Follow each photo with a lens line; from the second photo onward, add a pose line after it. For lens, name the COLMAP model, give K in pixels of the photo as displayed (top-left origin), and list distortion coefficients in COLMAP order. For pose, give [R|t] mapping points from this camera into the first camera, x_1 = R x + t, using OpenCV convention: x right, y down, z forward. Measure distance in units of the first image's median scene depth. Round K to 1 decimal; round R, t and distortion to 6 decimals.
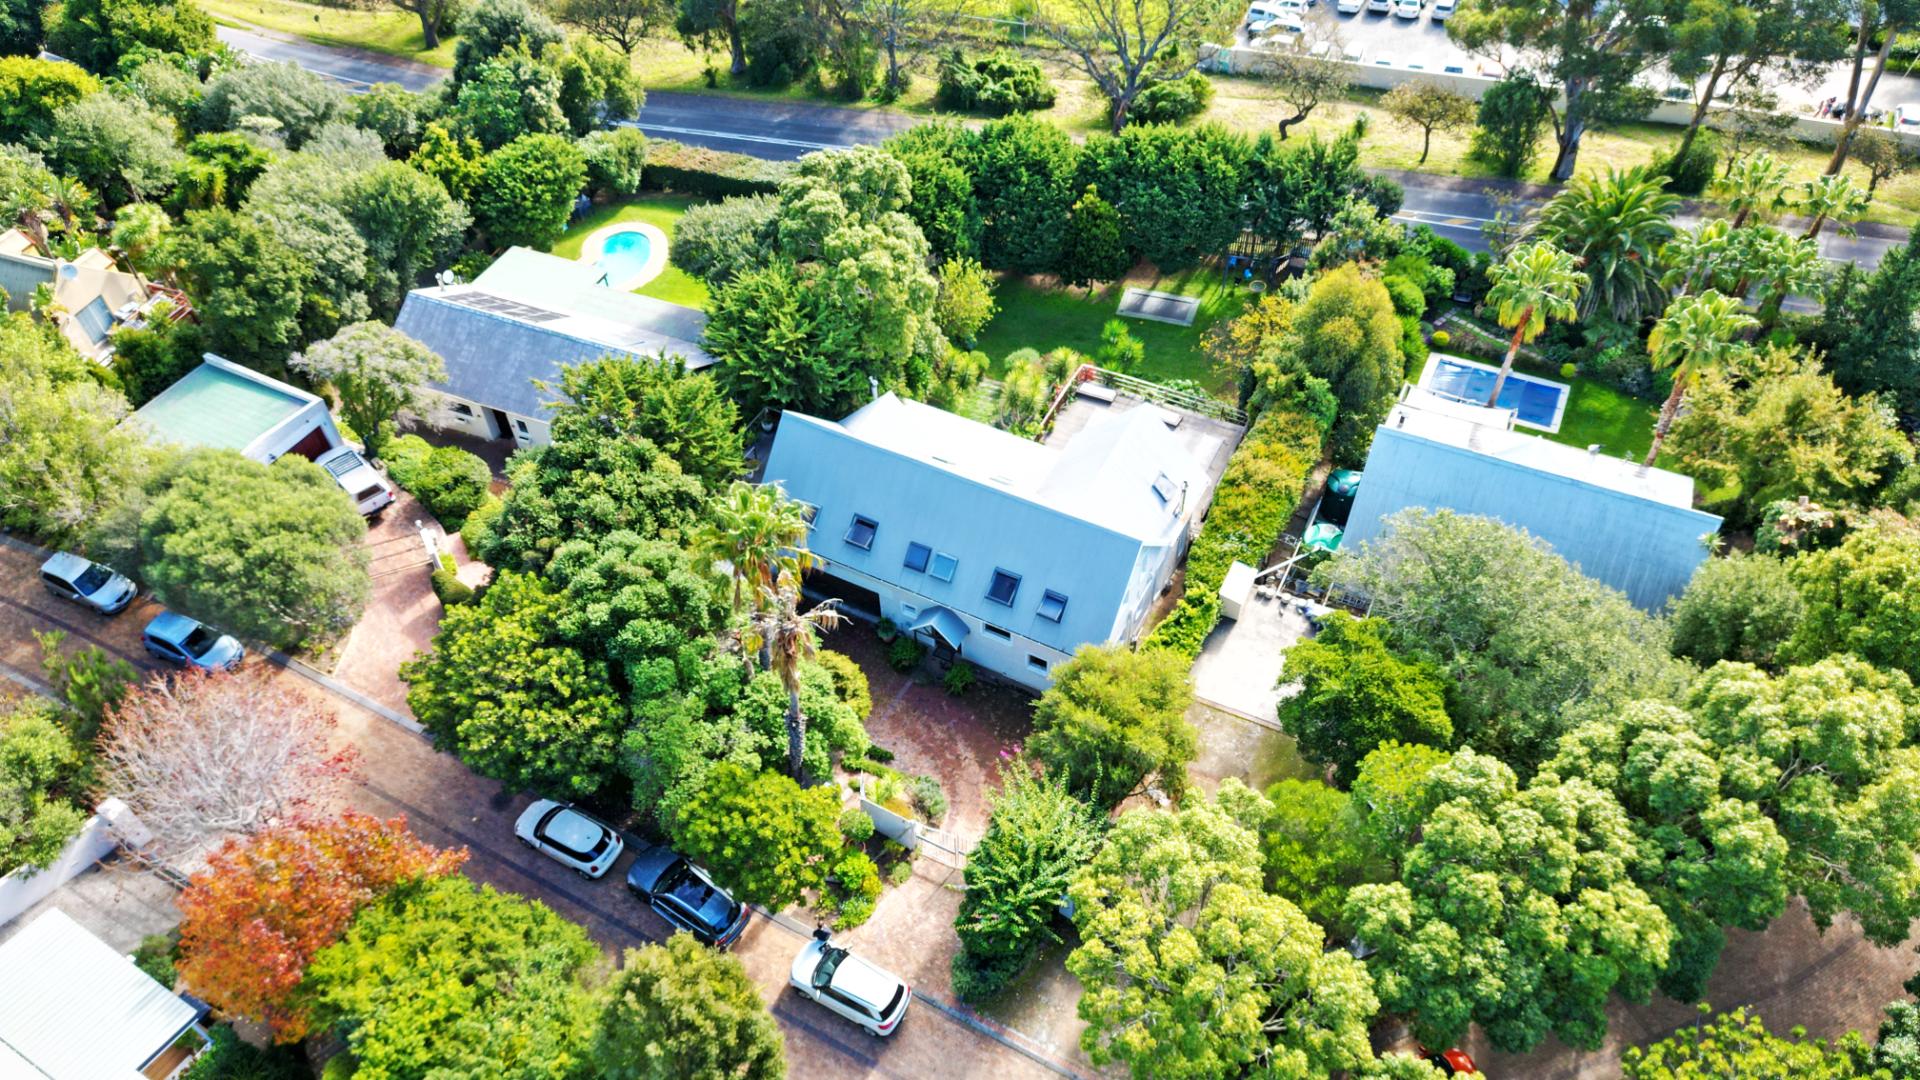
lens RADIAL K [[1258.6, 0, 960.0], [0, 1258.6, 540.0], [0, 0, 1]] dist [0.001834, 0.000575]
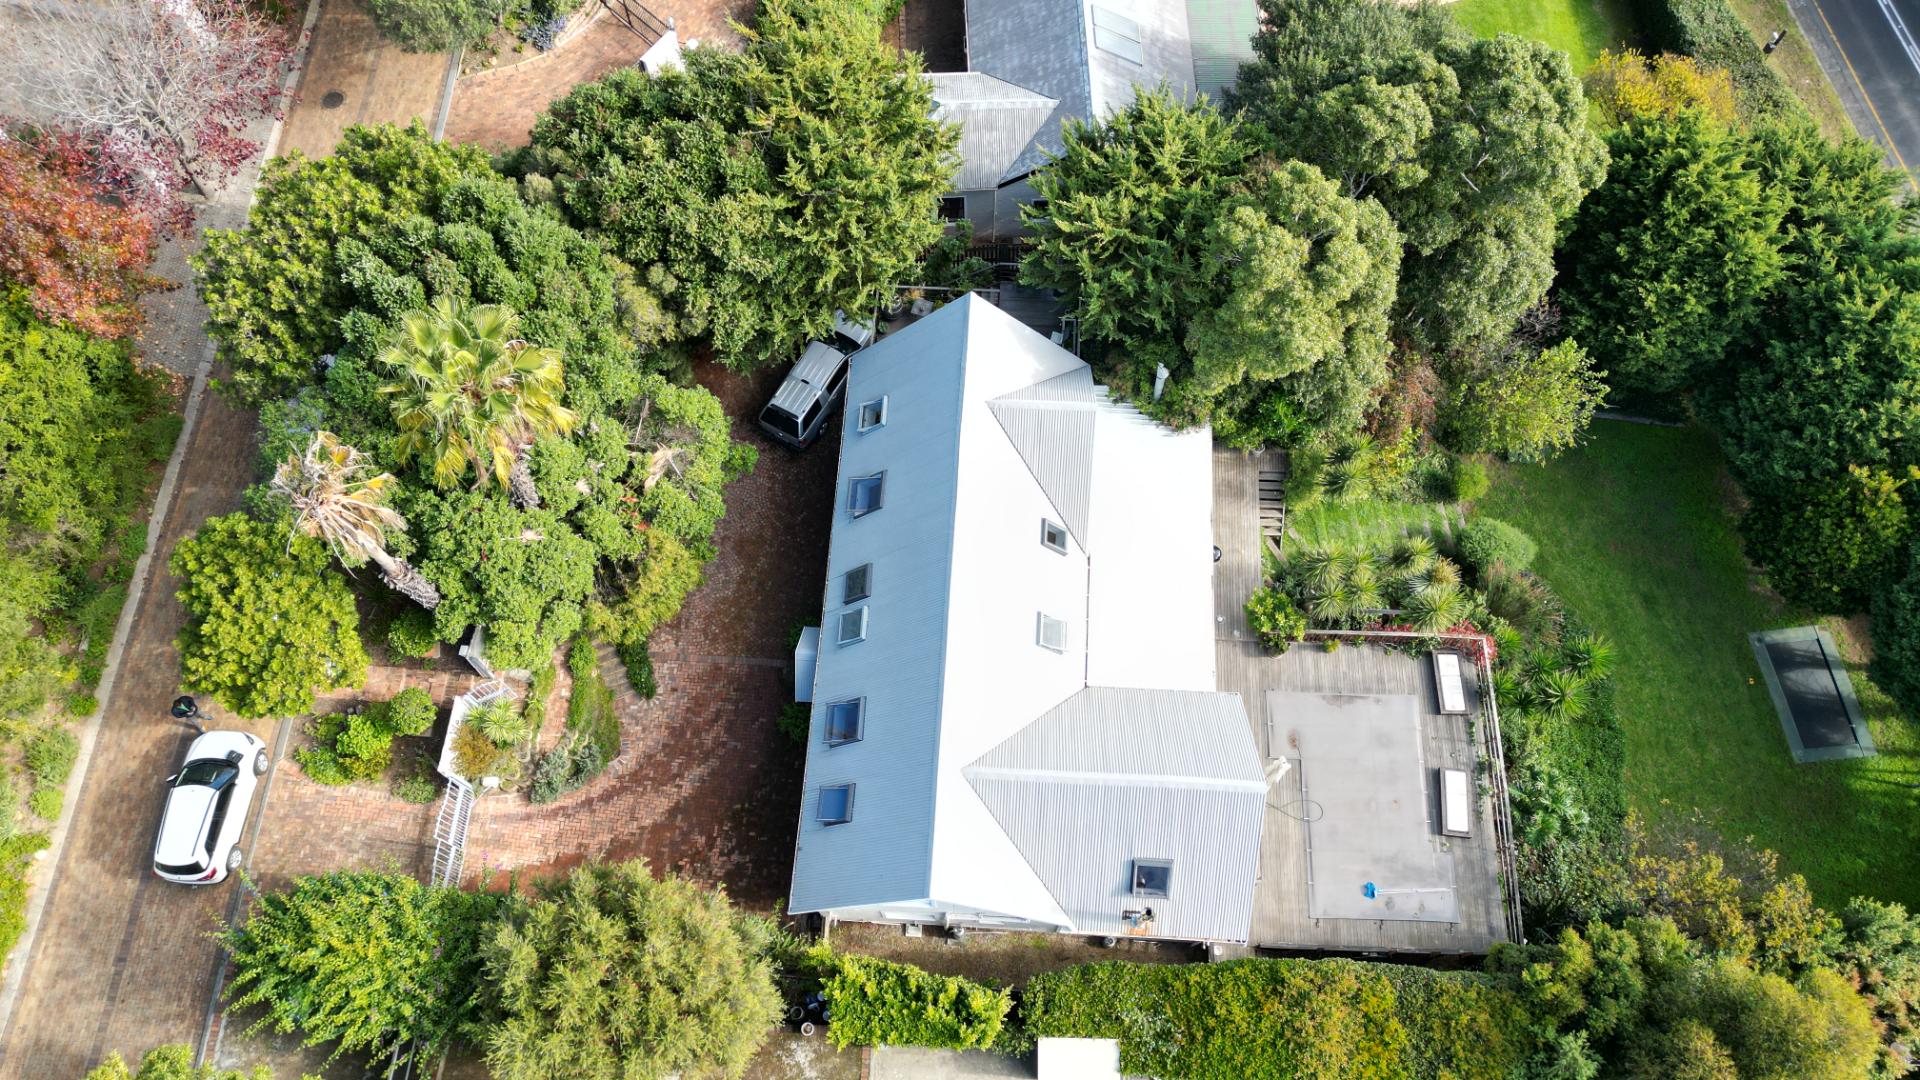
lens RADIAL K [[1258.6, 0, 960.0], [0, 1258.6, 540.0], [0, 0, 1]] dist [0.001834, 0.000575]
pose [[0.422365, 0.842997, -0.333111, 0.161608], [-0.675862, 0.537778, 0.503990, -0.314111], [0.604002, 0.012270, 0.796888, 0.413671]]
